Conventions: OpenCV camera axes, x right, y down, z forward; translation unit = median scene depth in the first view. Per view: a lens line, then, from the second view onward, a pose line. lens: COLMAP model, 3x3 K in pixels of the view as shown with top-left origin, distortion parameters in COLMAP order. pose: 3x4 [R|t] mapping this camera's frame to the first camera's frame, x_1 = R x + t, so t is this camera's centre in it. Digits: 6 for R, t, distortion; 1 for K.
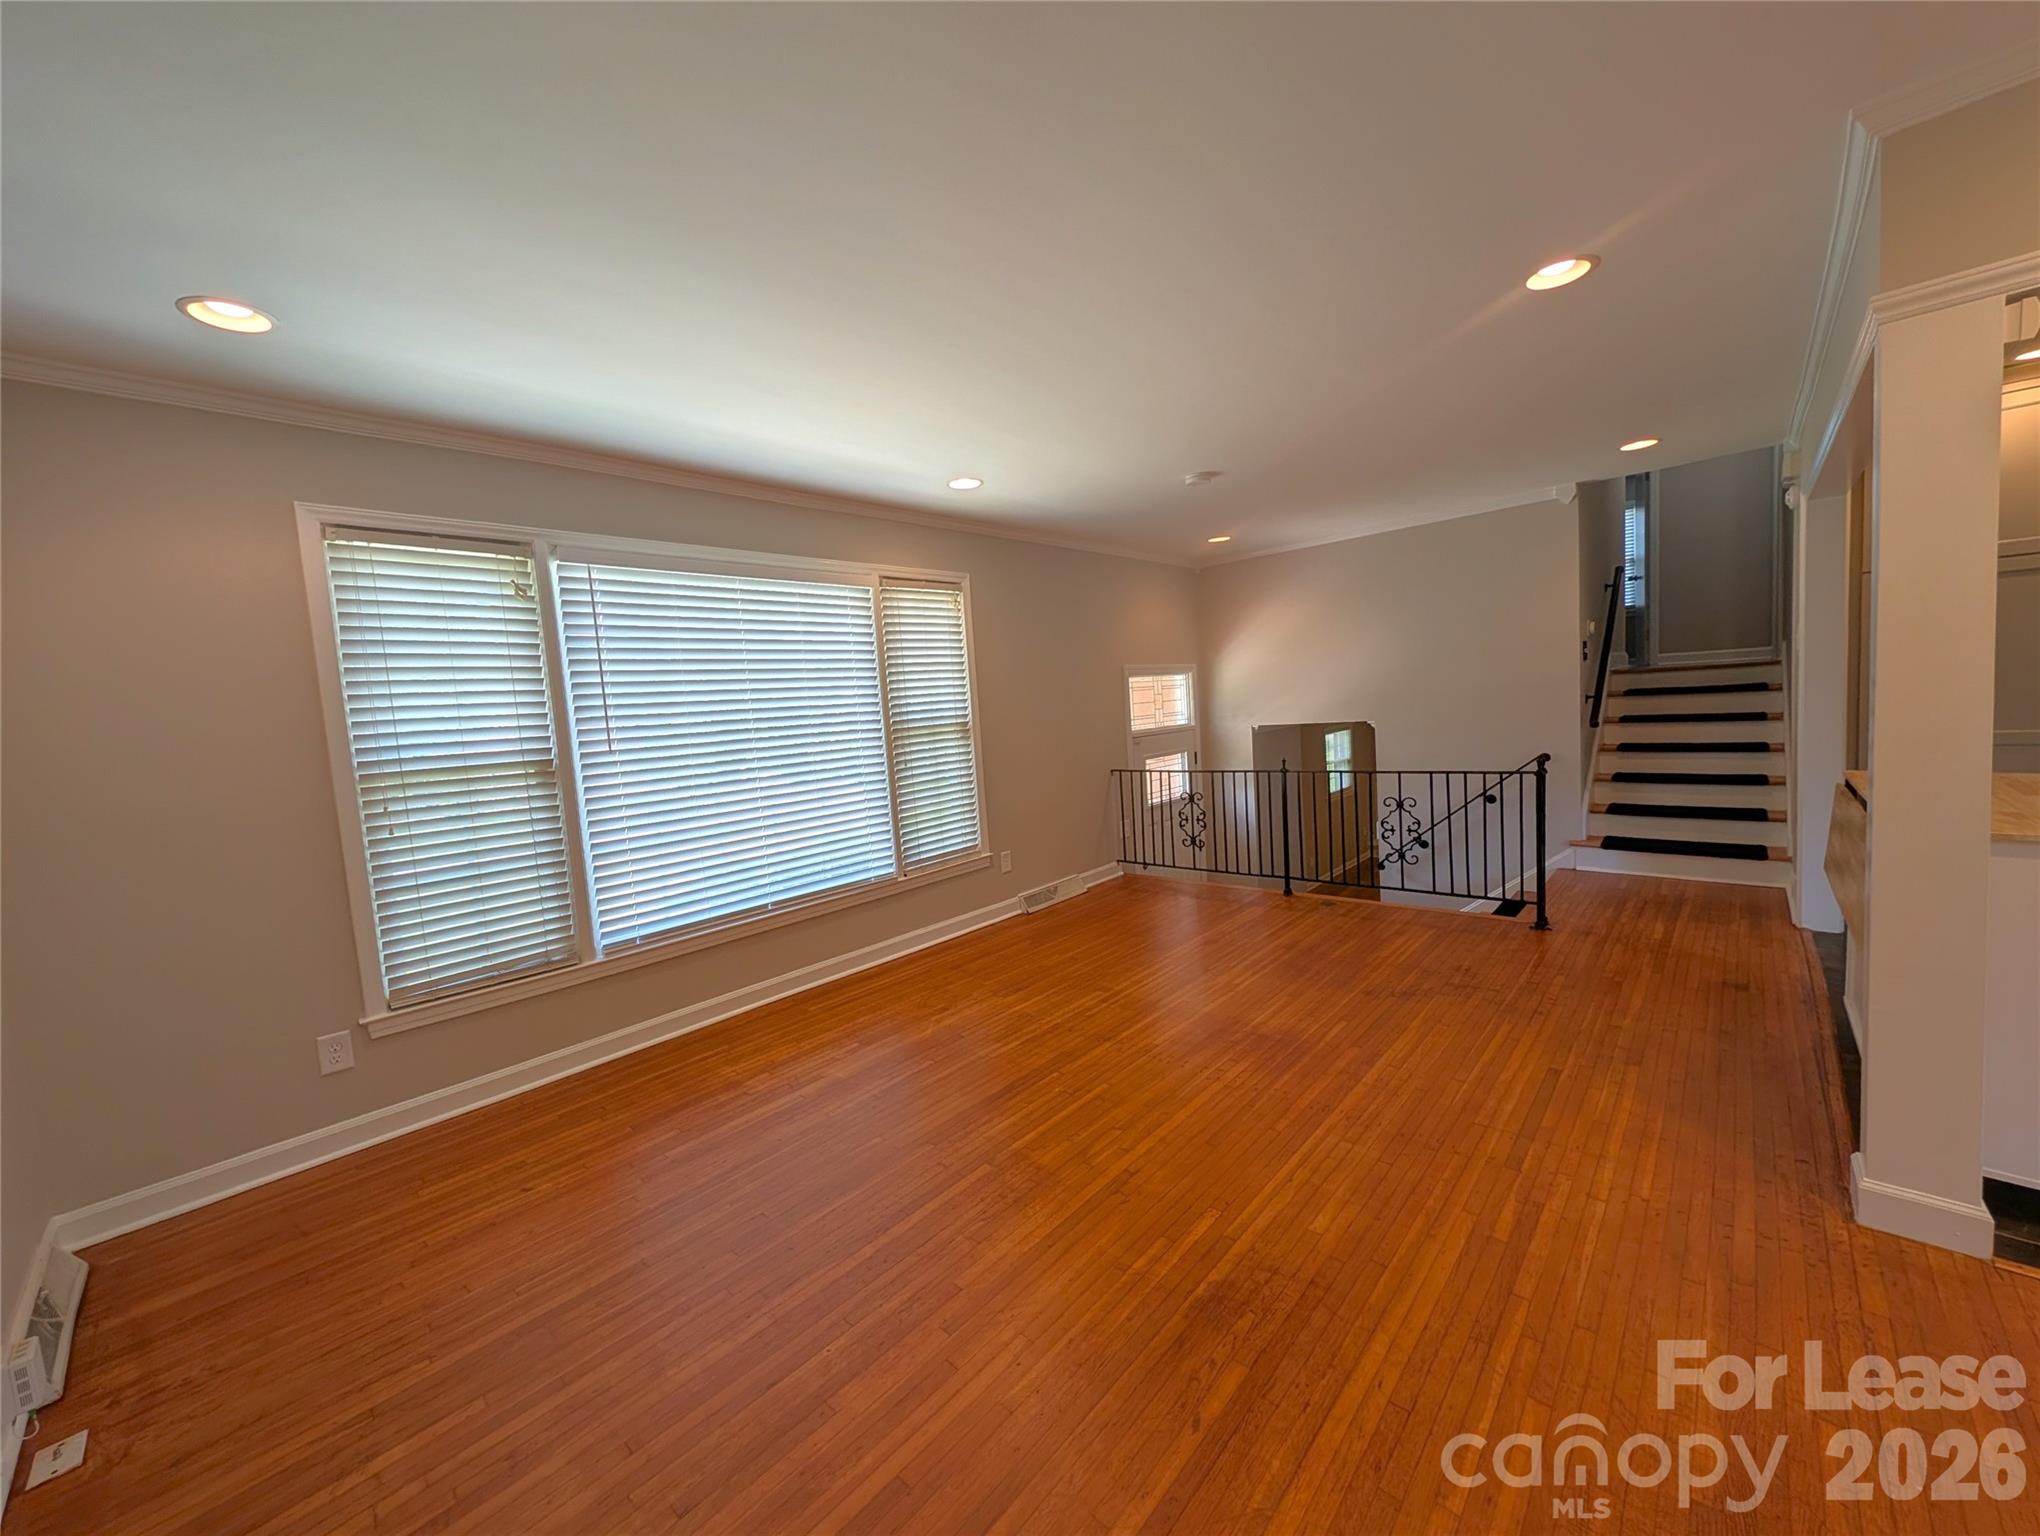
lens RADIAL K [[767.7, 0, 1020.0], [0, 767.7, 768.0], [0, 0, 1]] dist [0.011923, -0.005570]
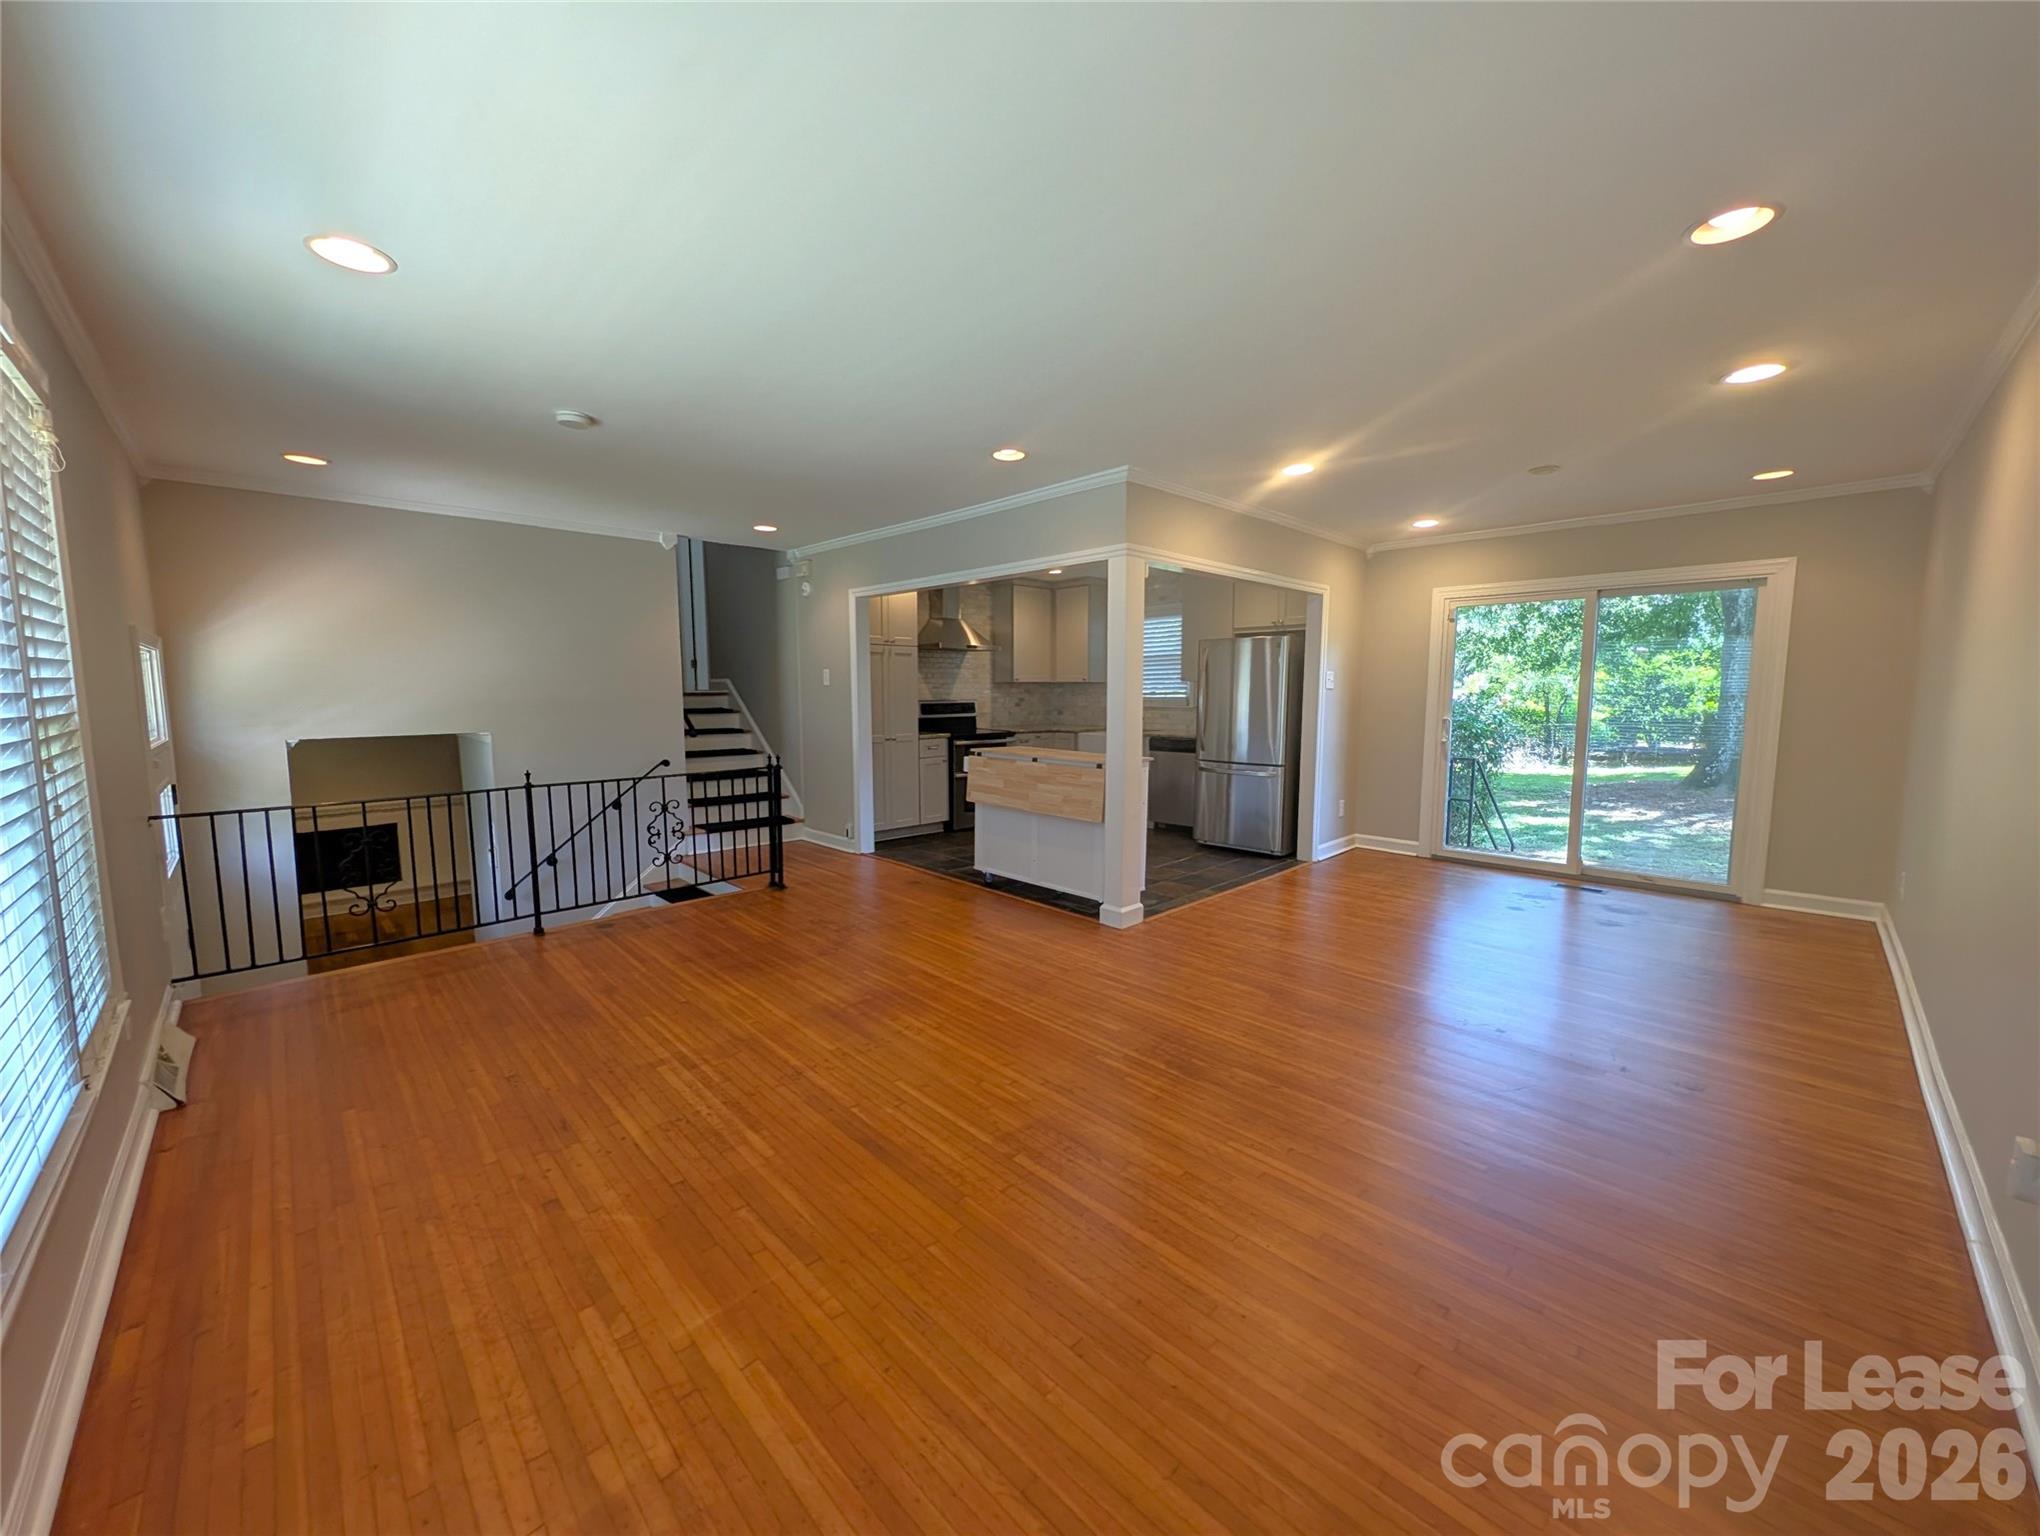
lens RADIAL K [[767.7, 0, 1020.0], [0, 767.7, 768.0], [0, 0, 1]] dist [0.011923, -0.005570]
pose [[0.044081, -0.036064, 0.998377, -0.561364], [0.081533, 0.996144, 0.032383, -0.000013], [-0.995695, 0.079974, 0.046852, 0.518536]]
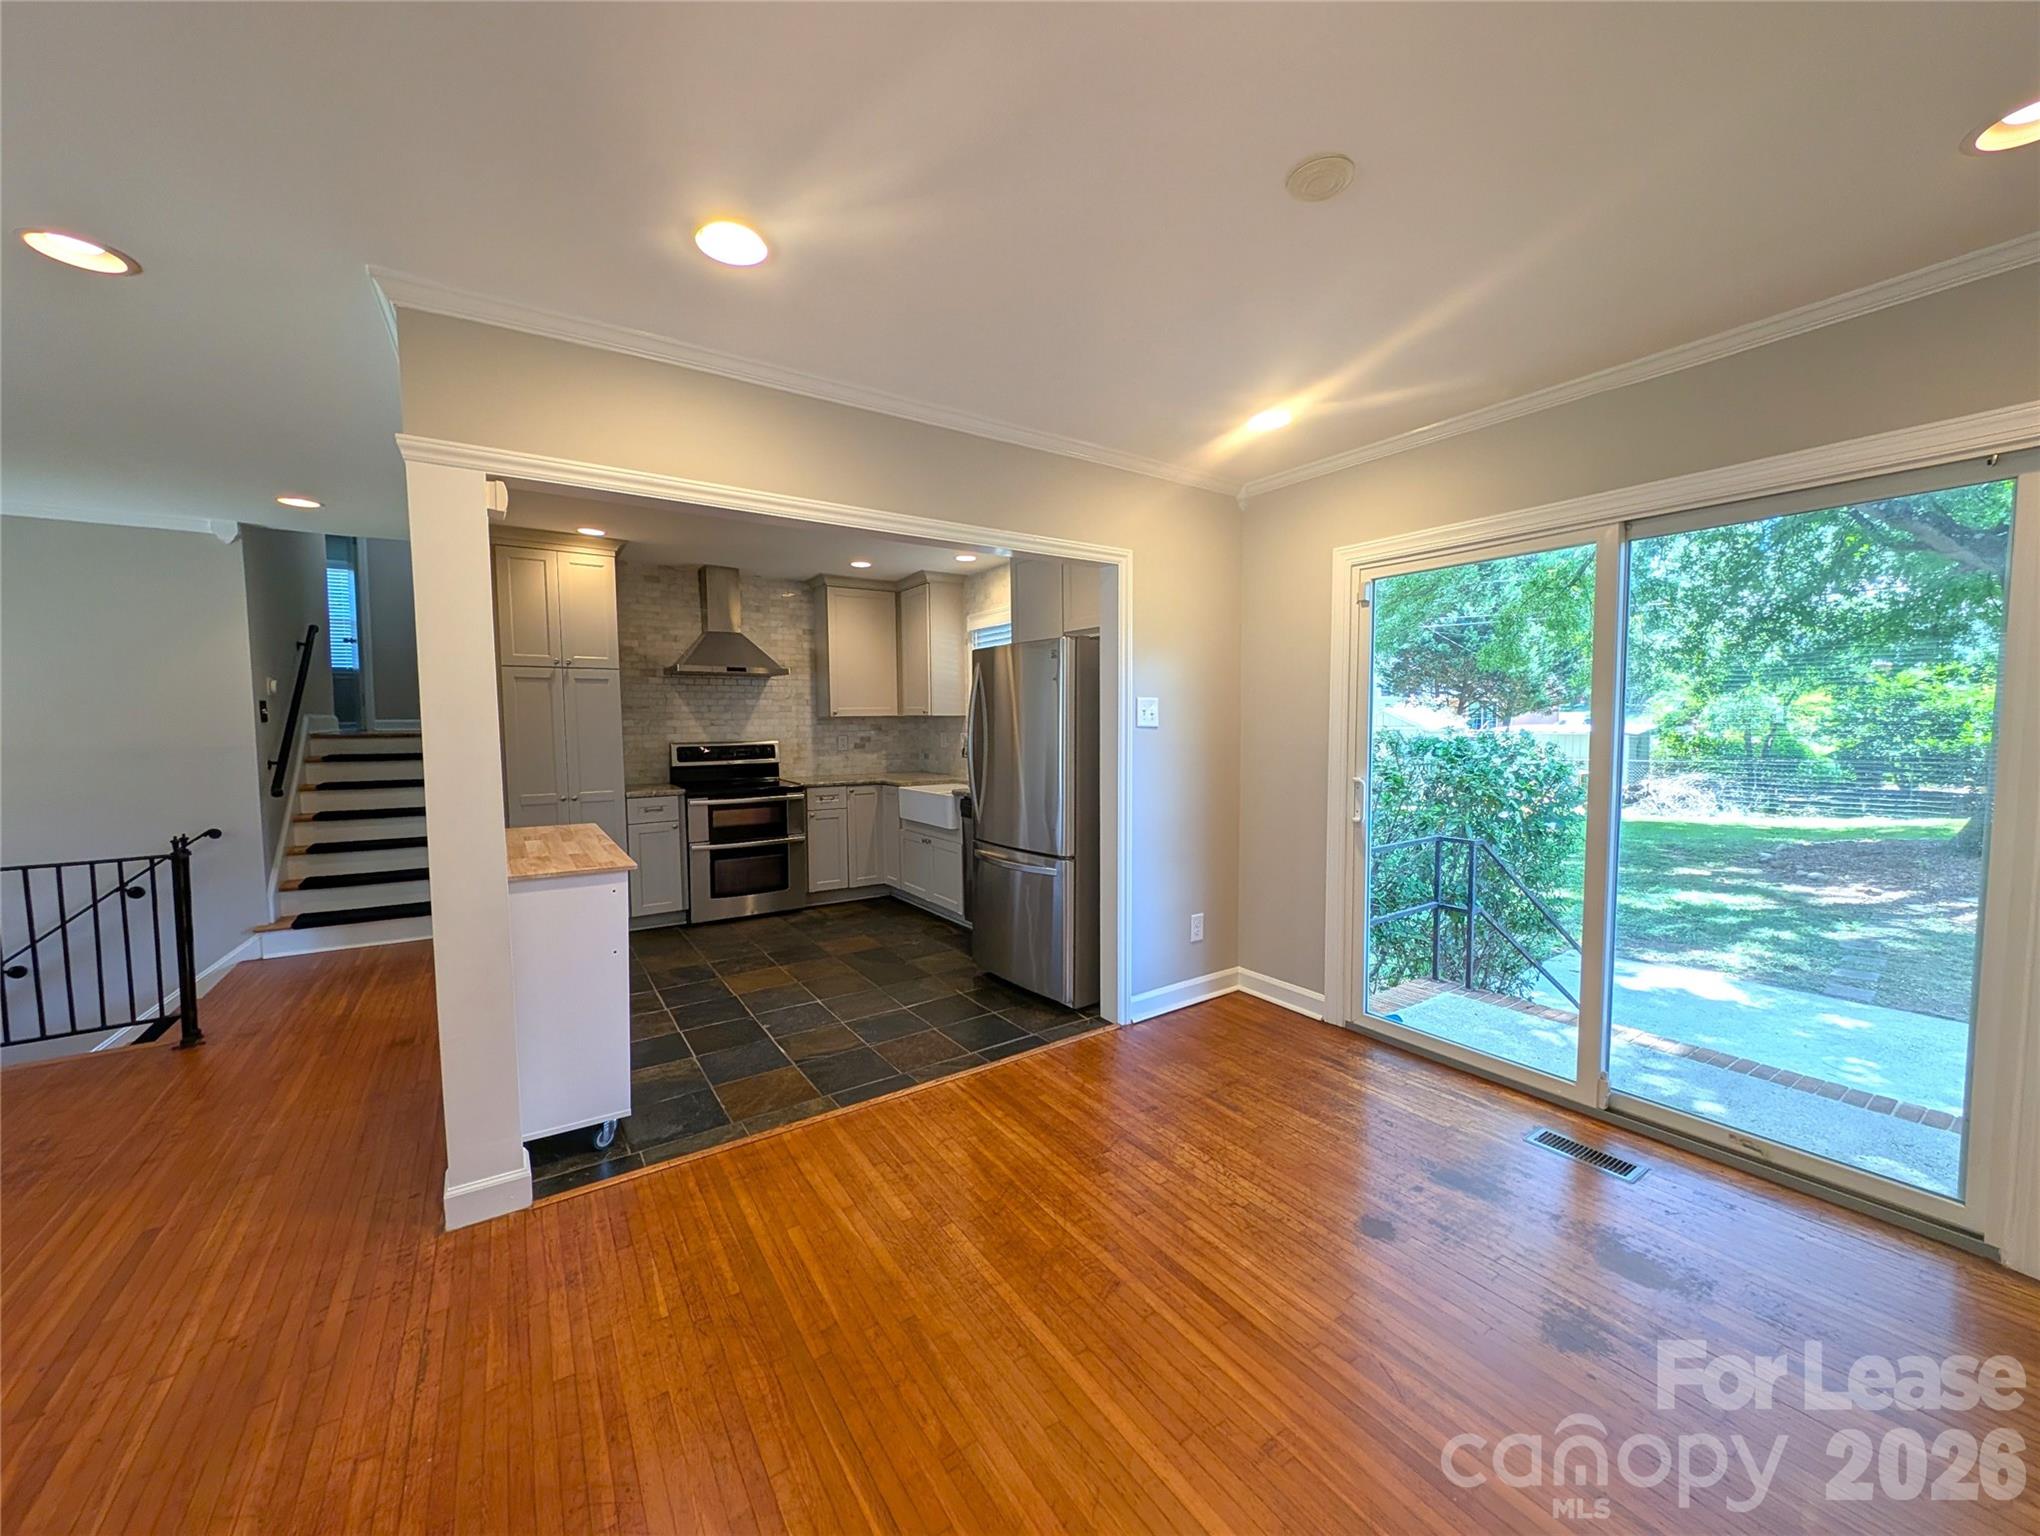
lens RADIAL K [[767.7, 0, 1020.0], [0, 767.7, 768.0], [0, 0, 1]] dist [0.011923, -0.005570]
pose [[0.221900, 0.002683, 0.975066, 0.070239], [0.075309, 0.996962, -0.019882, -0.003335], [-0.972157, 0.077843, 0.221024, -0.059786]]
